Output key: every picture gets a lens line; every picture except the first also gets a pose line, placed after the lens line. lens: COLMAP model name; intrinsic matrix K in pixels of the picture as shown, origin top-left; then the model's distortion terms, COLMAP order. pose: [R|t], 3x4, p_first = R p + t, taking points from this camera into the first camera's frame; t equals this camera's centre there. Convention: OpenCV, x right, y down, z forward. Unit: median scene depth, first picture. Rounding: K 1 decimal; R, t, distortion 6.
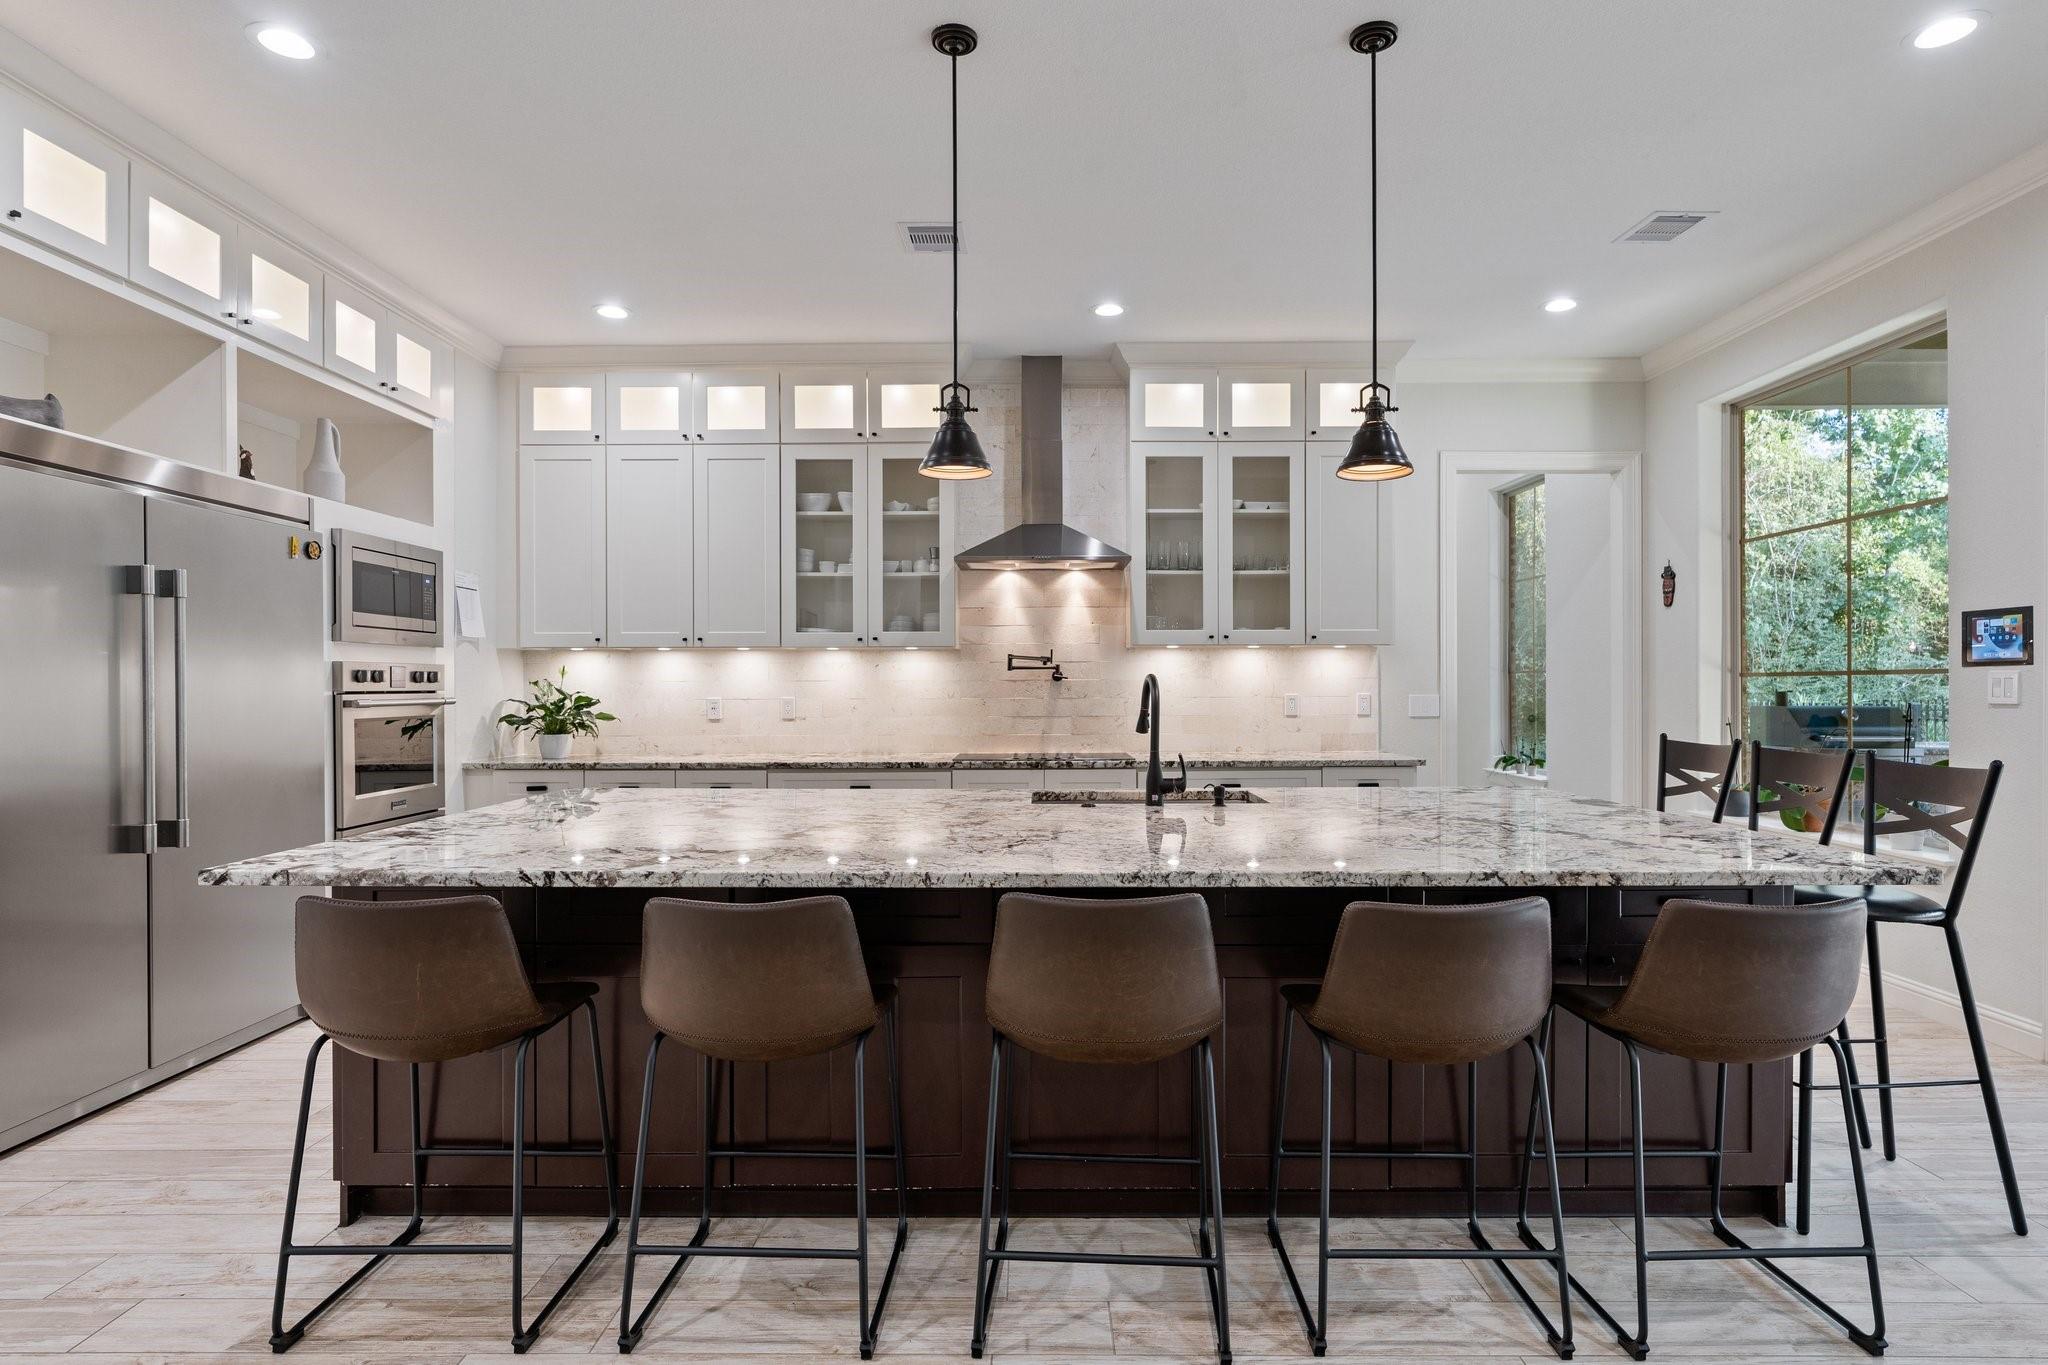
lens RADIAL K [[1072.9, 0, 1036.8], [0, 1072.9, 688.1], [0, 0, 1]] dist [-0.006884, 0.001425]
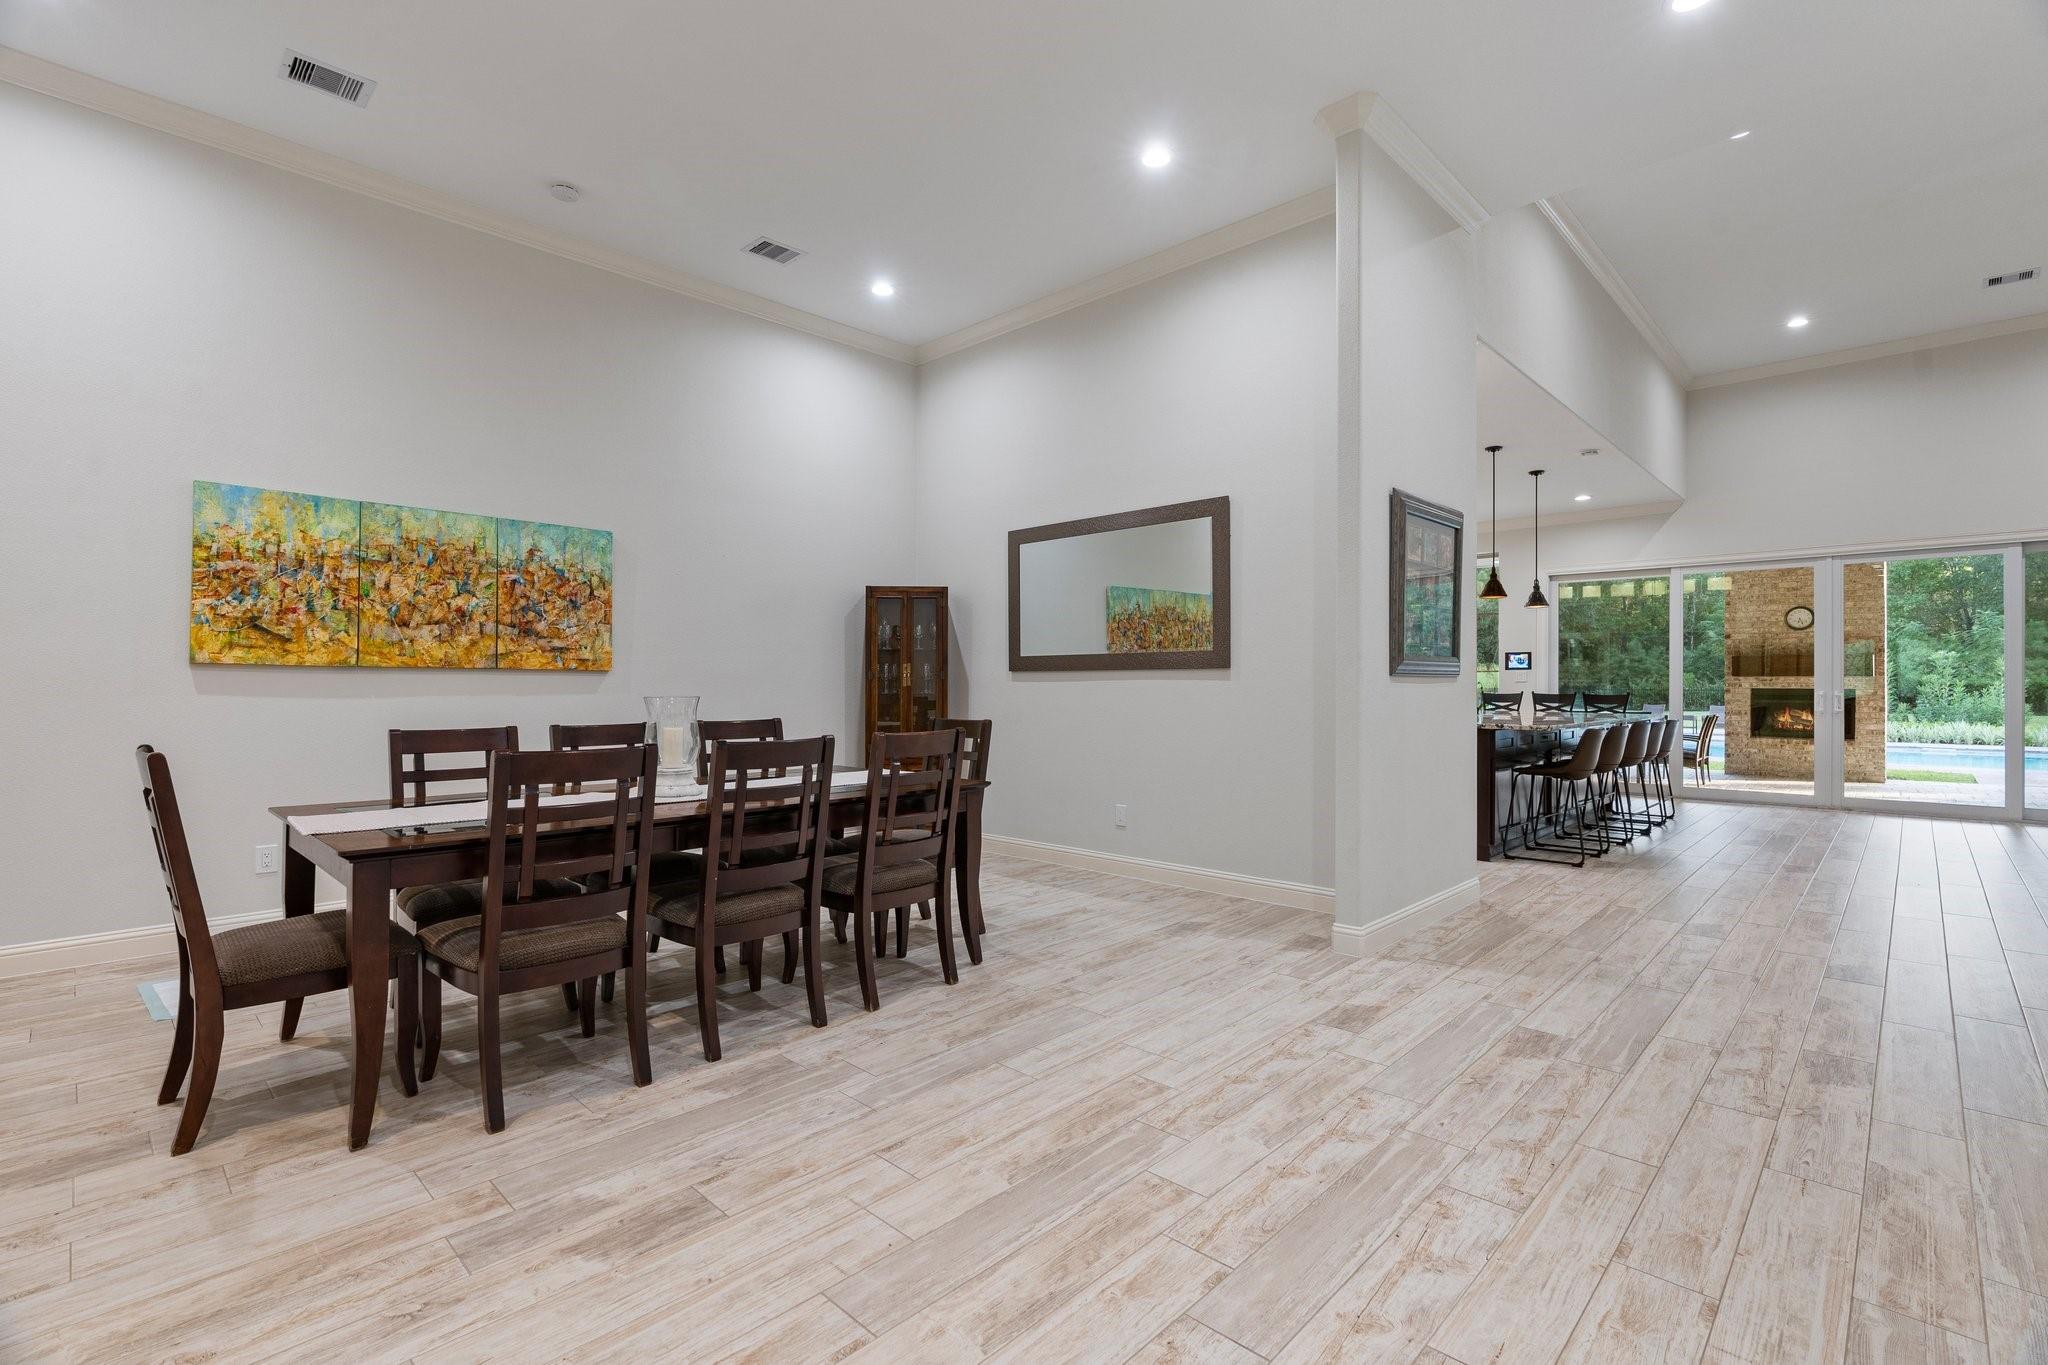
lens RADIAL K [[937.6, 0, 1032.9], [0, 937.6, 680.9], [0, 0, 1]] dist [-0.005403, 0.003375]
pose [[0.682879, 0.007048, 0.730497, -1.463845], [-0.002613, 0.999971, -0.007206, 0.024895], [-0.730527, 0.003012, 0.682878, 0.094629]]
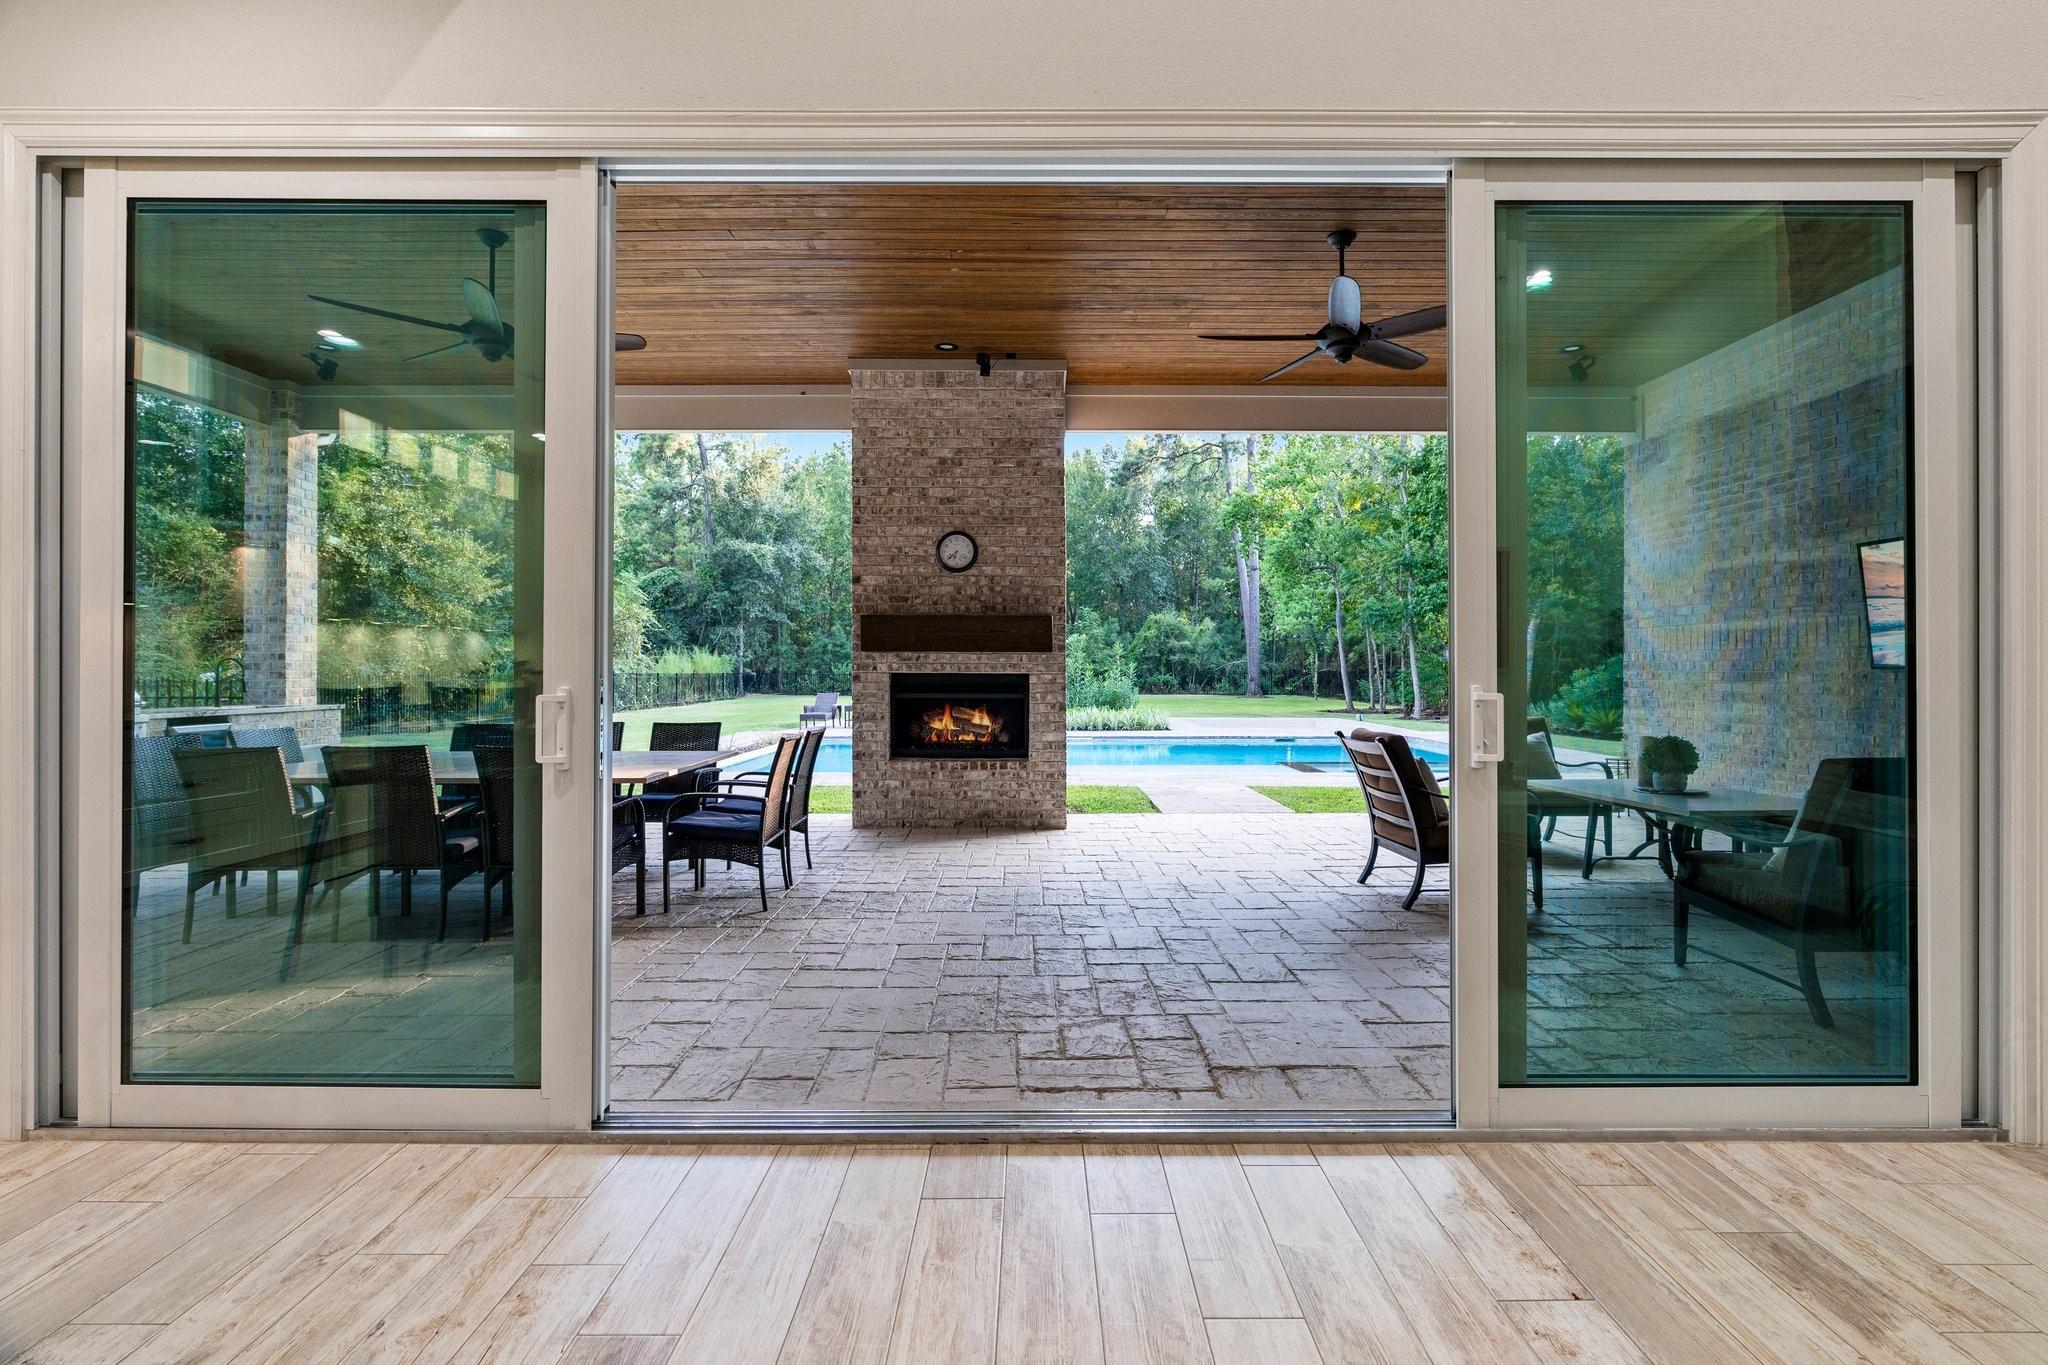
lens RADIAL K [[937.6, 0, 1044.4], [0, 937.6, 679.4], [0, 0, 1]] dist [-0.005403, 0.003375]
pose [[-0.013120, -0.006066, 0.999896, 0.214152], [0.001840, 0.999980, 0.006090, 0.022268], [-0.999912, 0.001920, -0.013108, 0.183871]]
